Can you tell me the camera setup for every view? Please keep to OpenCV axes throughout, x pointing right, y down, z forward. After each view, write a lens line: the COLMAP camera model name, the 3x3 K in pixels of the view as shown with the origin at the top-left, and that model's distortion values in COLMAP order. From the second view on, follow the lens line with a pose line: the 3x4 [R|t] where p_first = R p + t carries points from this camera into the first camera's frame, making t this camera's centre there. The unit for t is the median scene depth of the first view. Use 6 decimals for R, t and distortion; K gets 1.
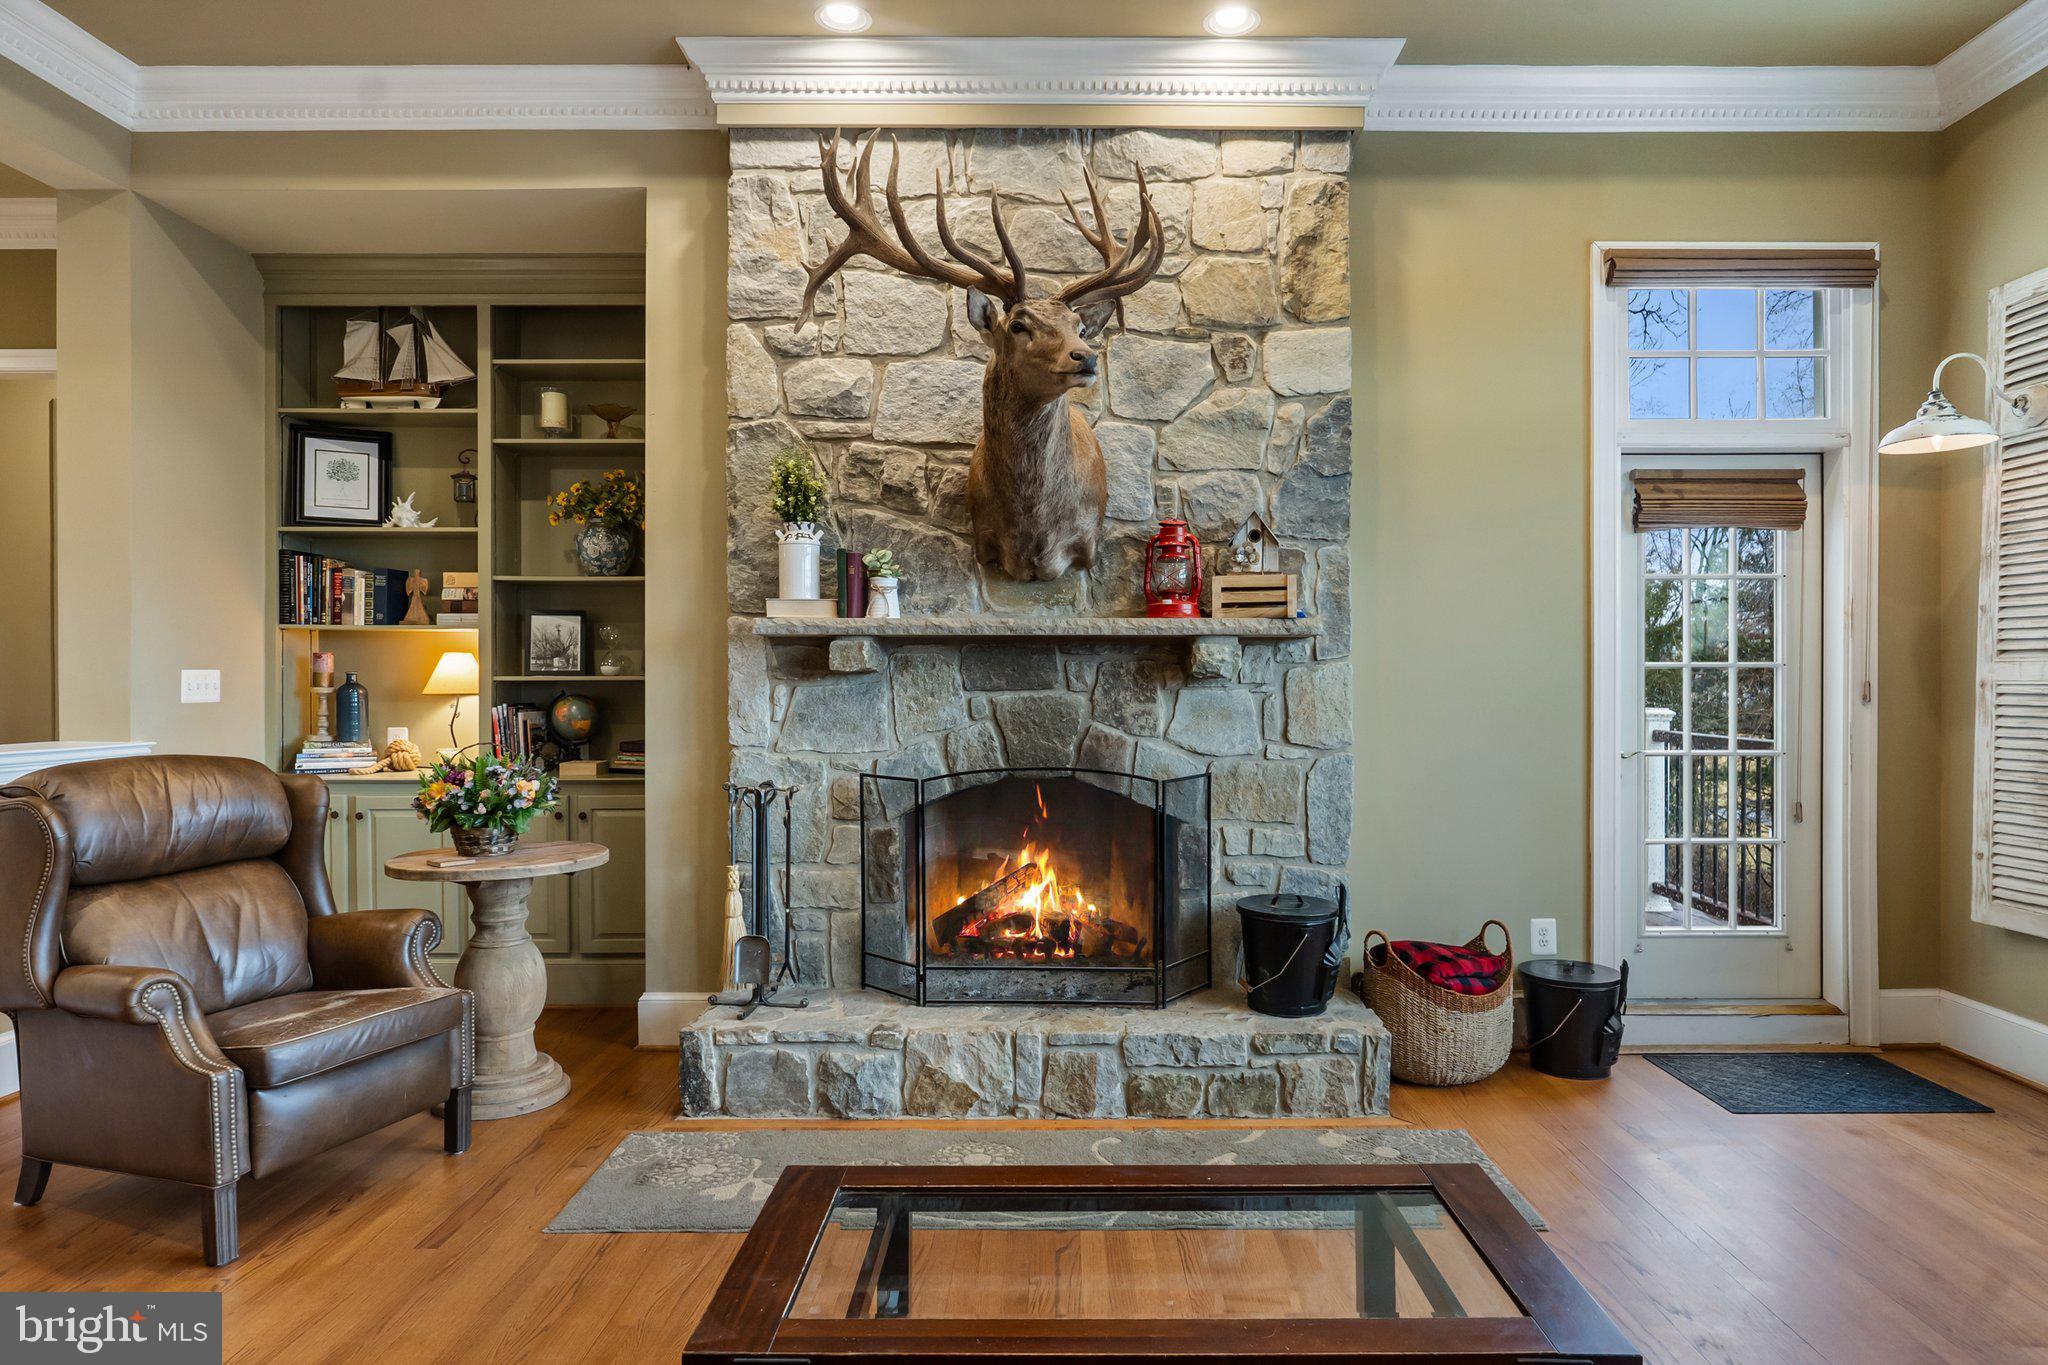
lens RADIAL K [[1184.0, 0, 1056.0], [0, 1184.0, 687.9], [0, 0, 1]] dist [-0.003435, 0.002087]
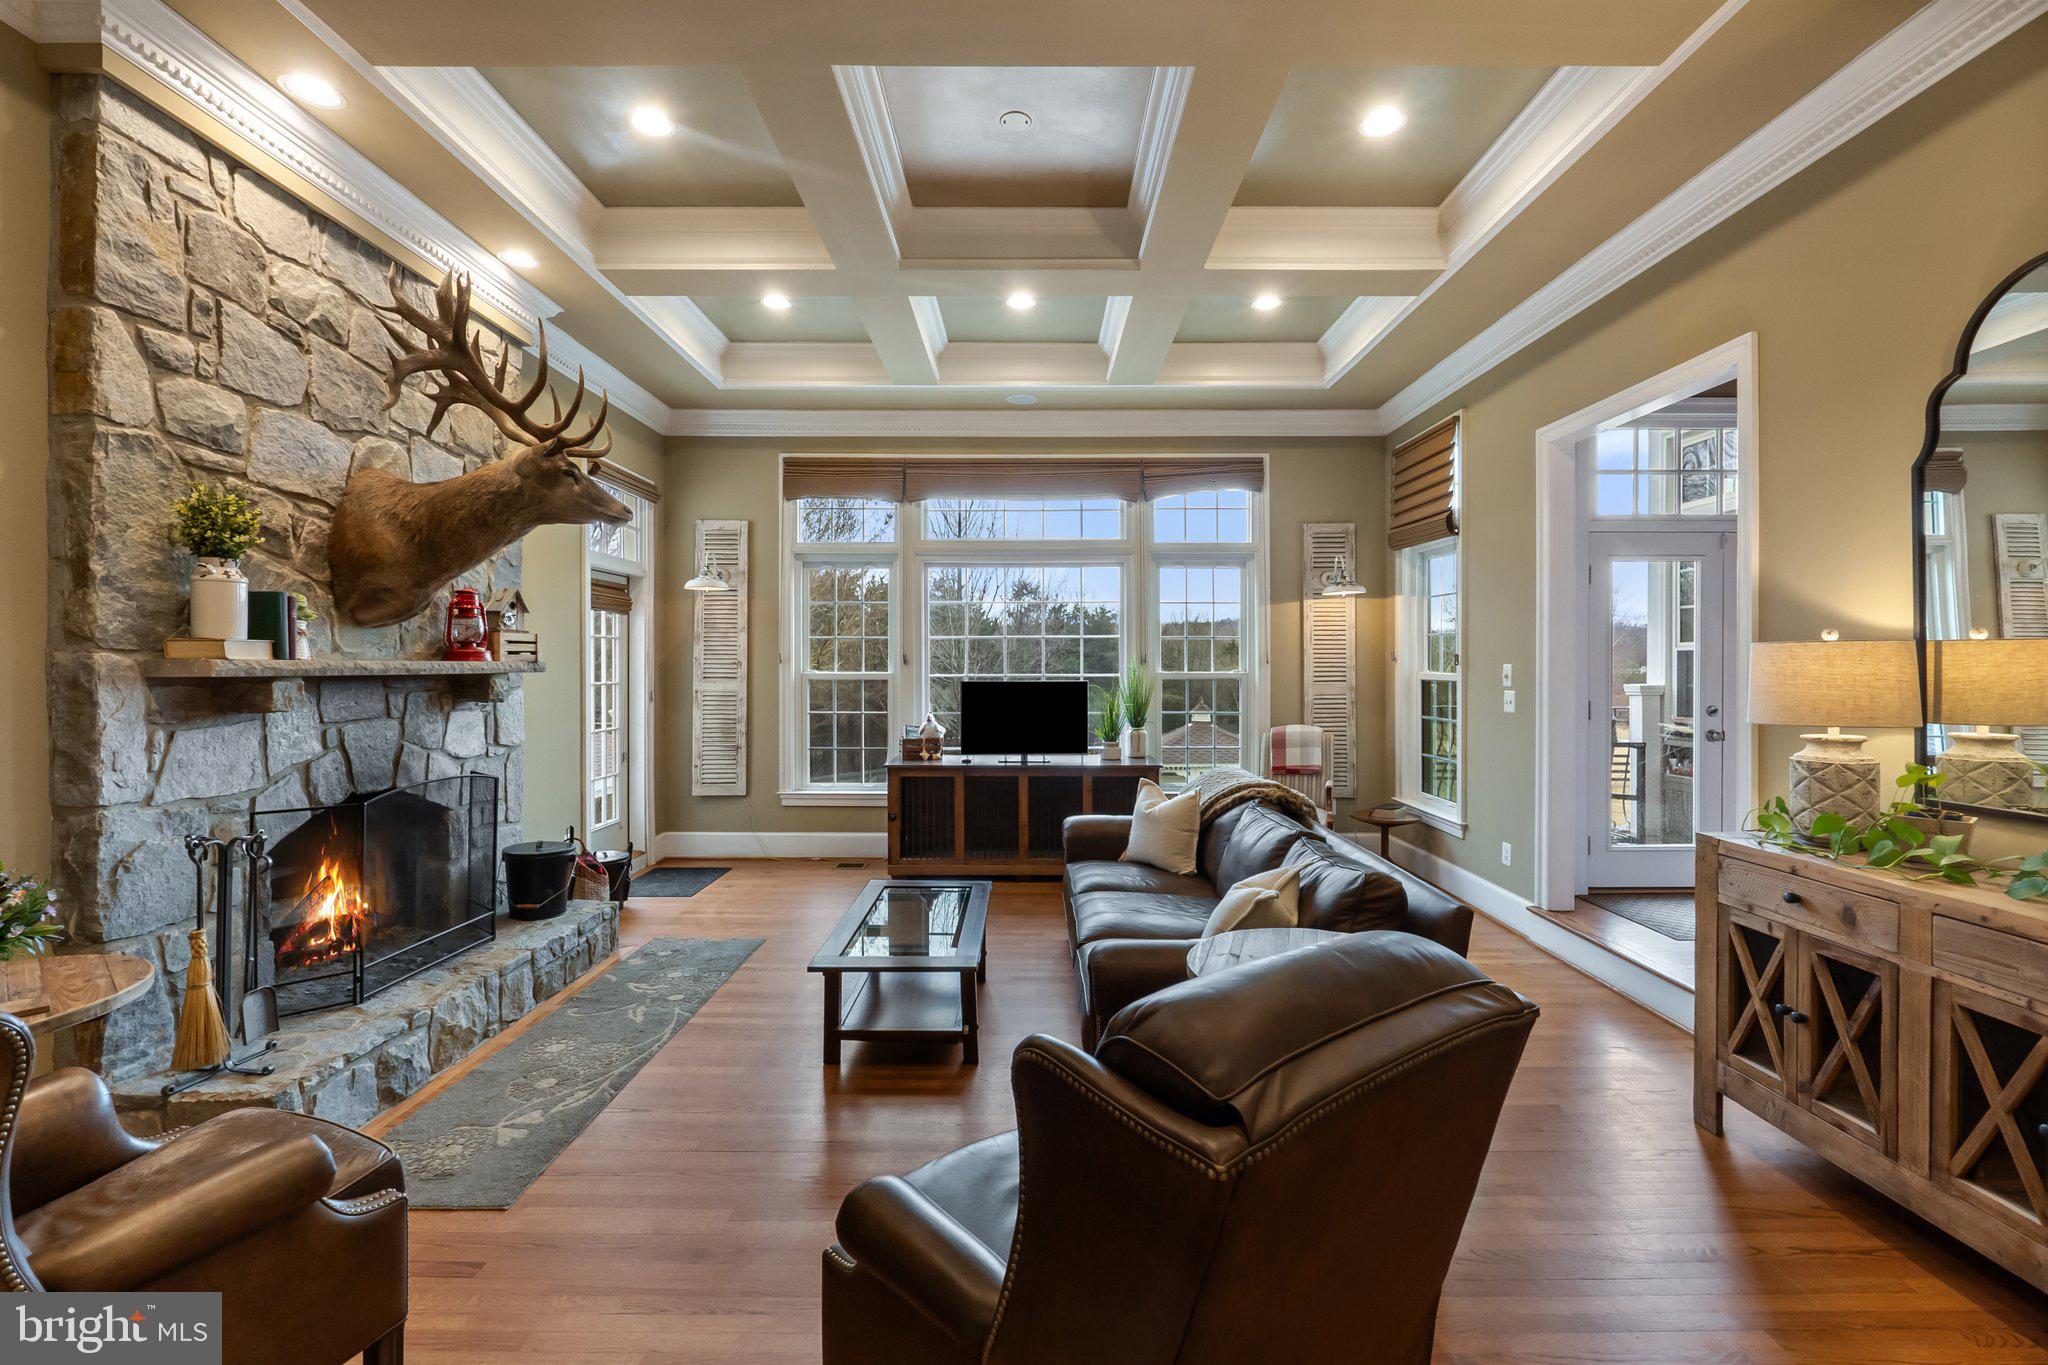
lens RADIAL K [[872.9, 0, 1021.2], [0, 872.9, 680.4], [0, 0, 1]] dist [-0.003013, 0.000139]
pose [[0.018890, -0.015574, 0.999700, -0.881642], [0.004510, 0.999870, 0.015491, -0.047708], [-0.999811, 0.004216, 0.018958, 0.332543]]
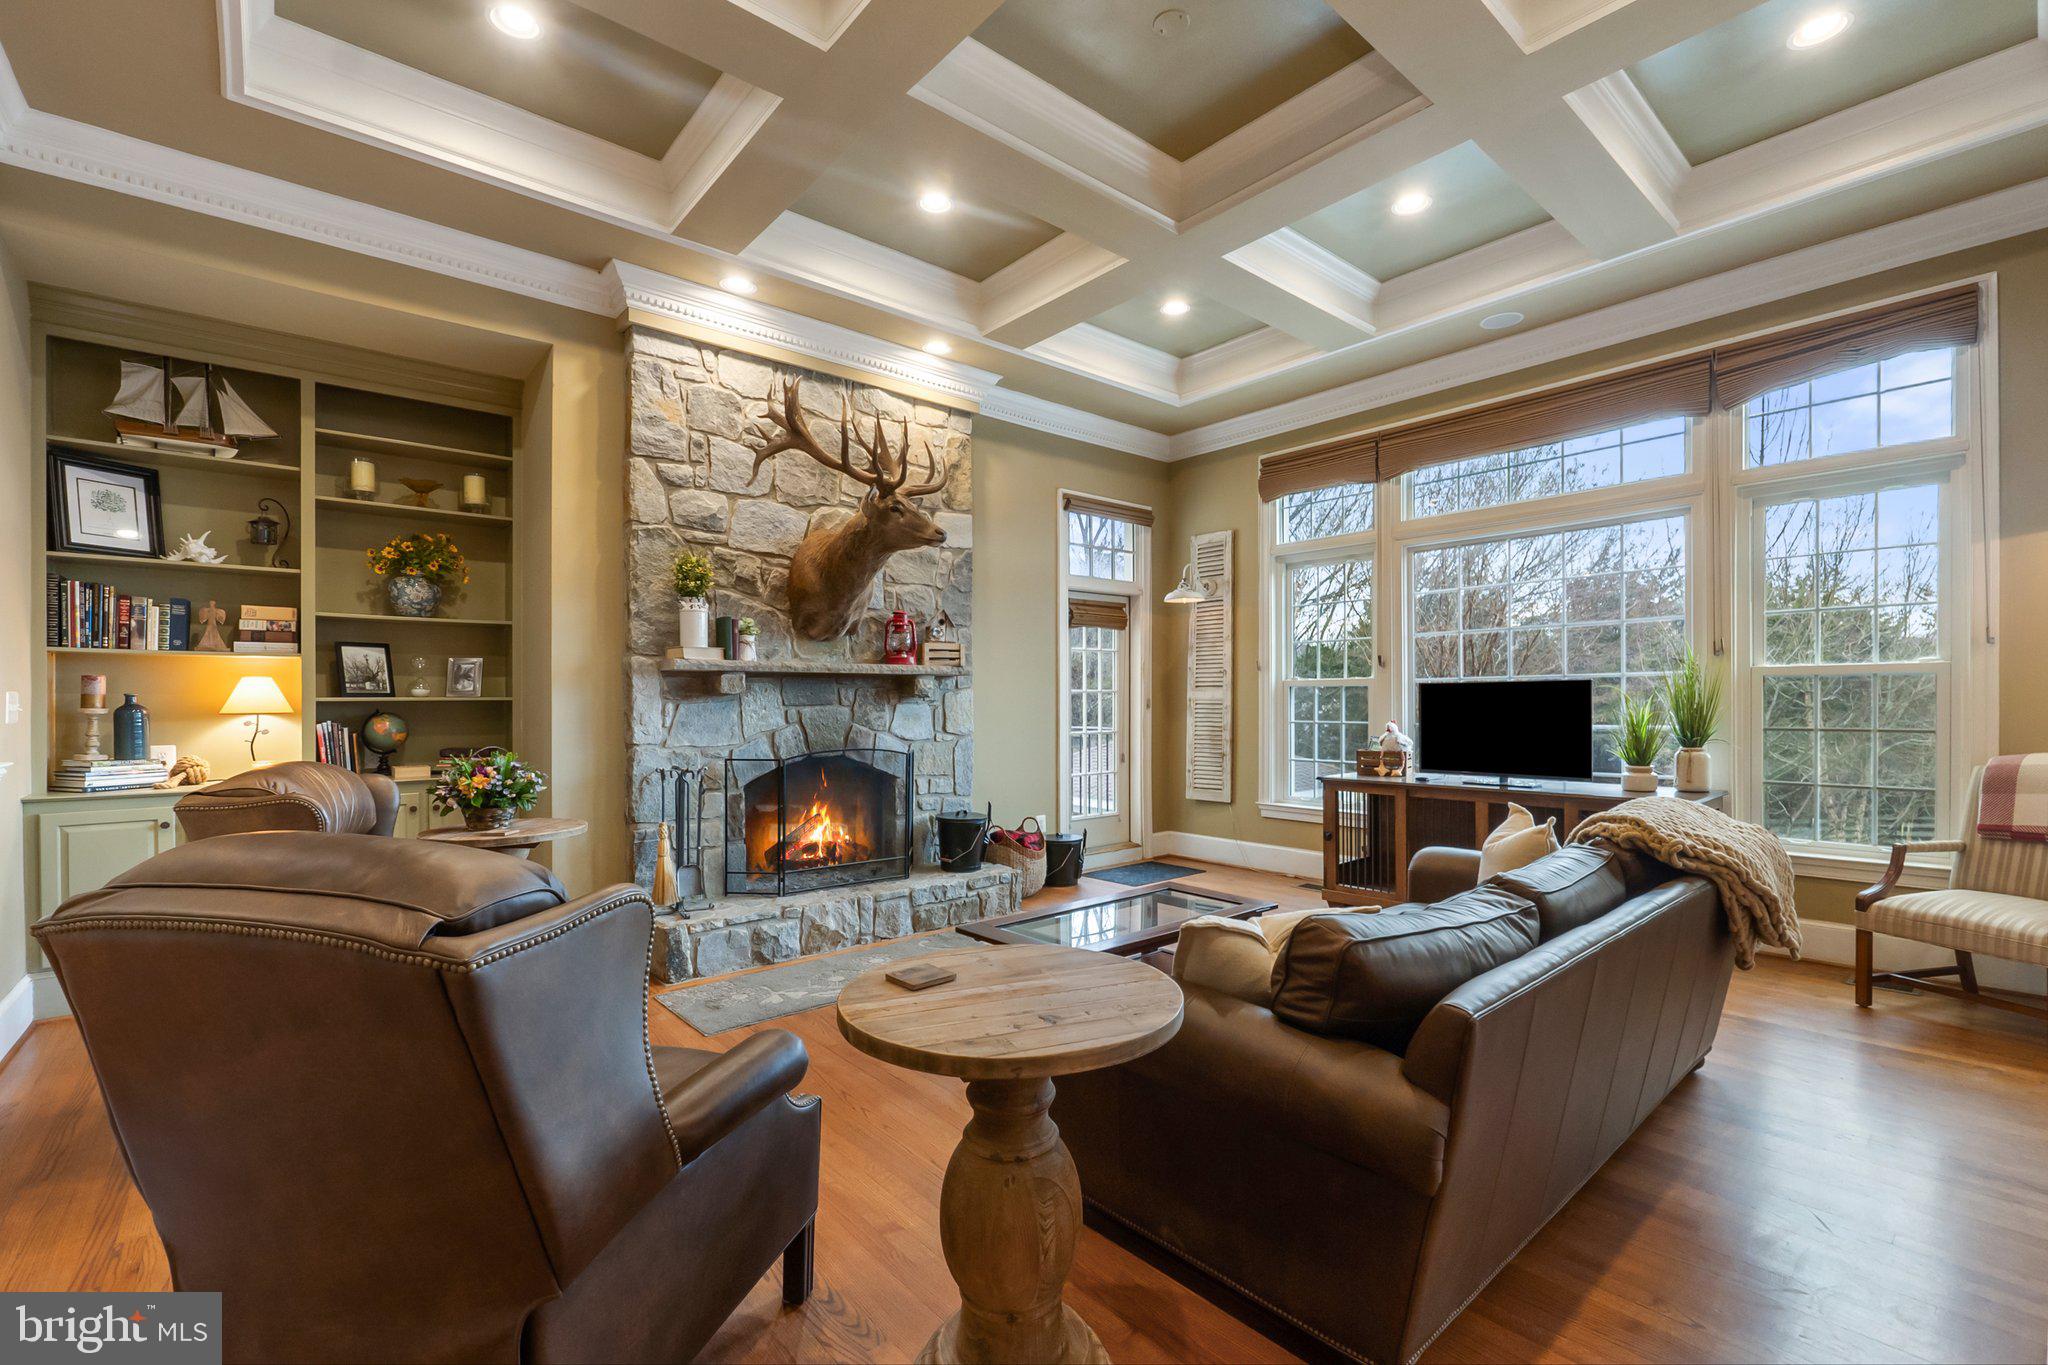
lens RADIAL K [[872.9, 0, 1036.8], [0, 872.9, 711.4], [0, 0, 1]] dist [-0.003013, 0.000139]
pose [[0.760647, -0.011347, 0.649067, -0.598198], [0.008663, 0.999936, 0.007327, 0.004434], [-0.649108, 0.000050, 0.760696, -0.148214]]
